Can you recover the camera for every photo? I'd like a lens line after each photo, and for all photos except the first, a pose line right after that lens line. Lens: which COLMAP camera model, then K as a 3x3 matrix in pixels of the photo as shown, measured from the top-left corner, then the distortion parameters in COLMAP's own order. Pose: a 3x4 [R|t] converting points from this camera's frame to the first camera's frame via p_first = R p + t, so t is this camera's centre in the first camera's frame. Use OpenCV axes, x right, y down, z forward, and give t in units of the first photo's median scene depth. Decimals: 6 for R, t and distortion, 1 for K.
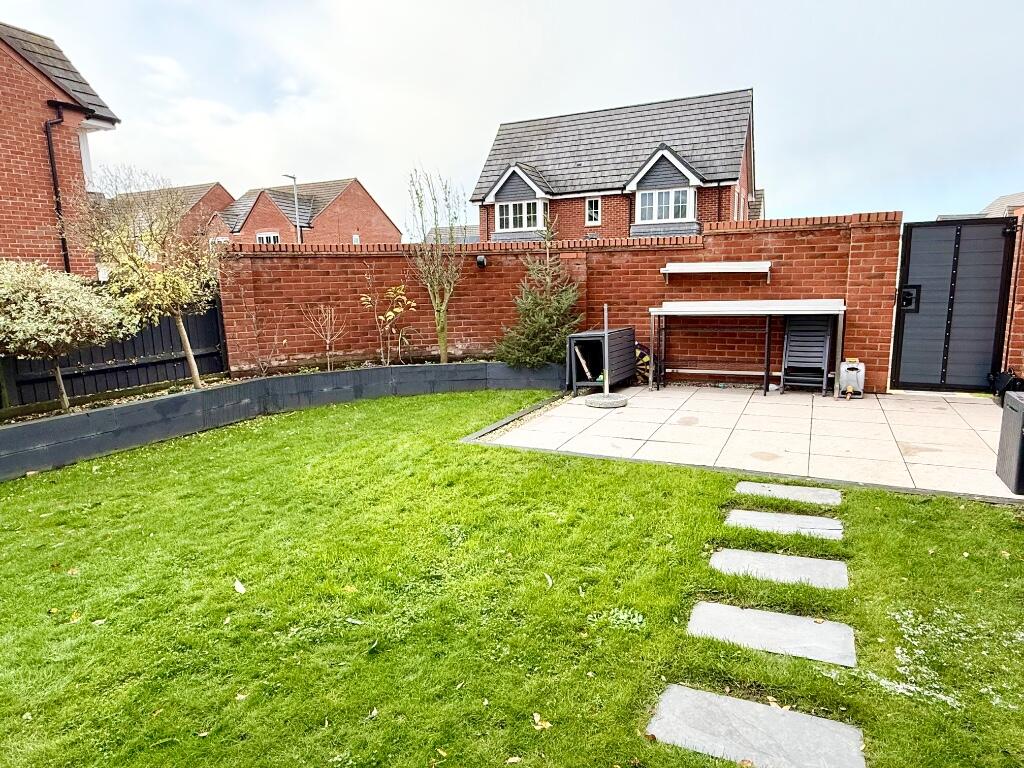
lens RADIAL K [[623.6, 0, 512.0], [0, 623.6, 384.0], [0, 0, 1]] dist [0.001983, 0.001134]
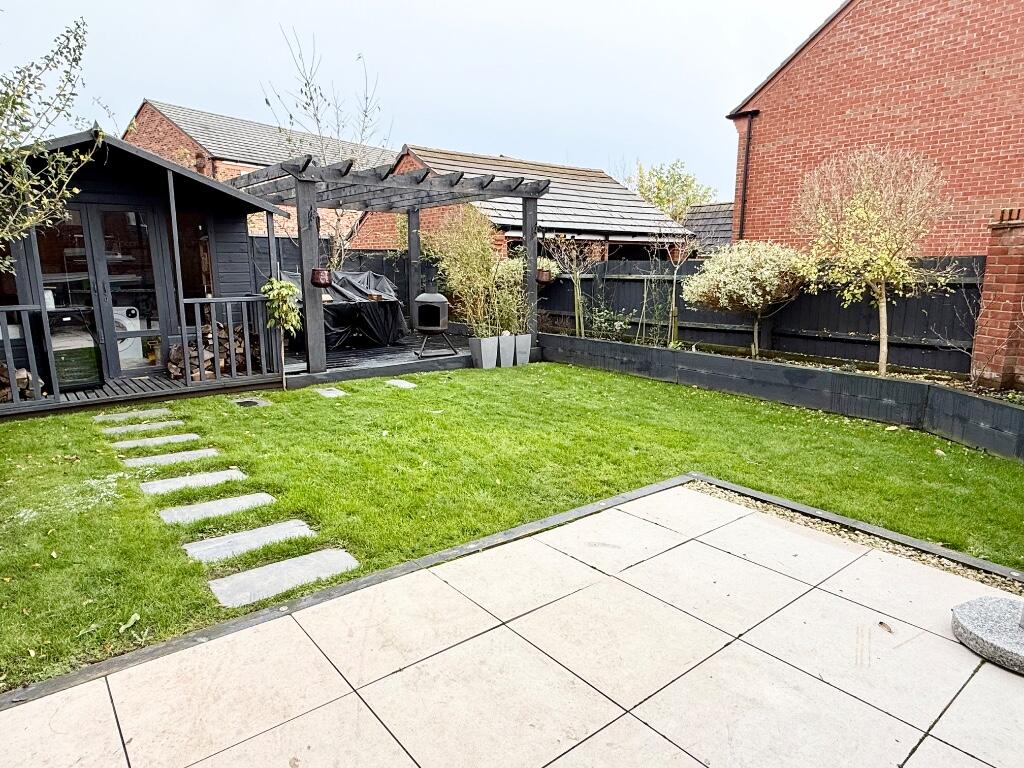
lens RADIAL K [[623.6, 0, 512.0], [0, 623.6, 384.0], [0, 0, 1]] dist [0.001983, 0.001134]
pose [[-0.429927, 0.186403, -0.883412, 0.722122], [-0.140923, 0.952609, 0.269586, -0.203395], [0.891798, 0.240395, -0.383284, 1.141414]]
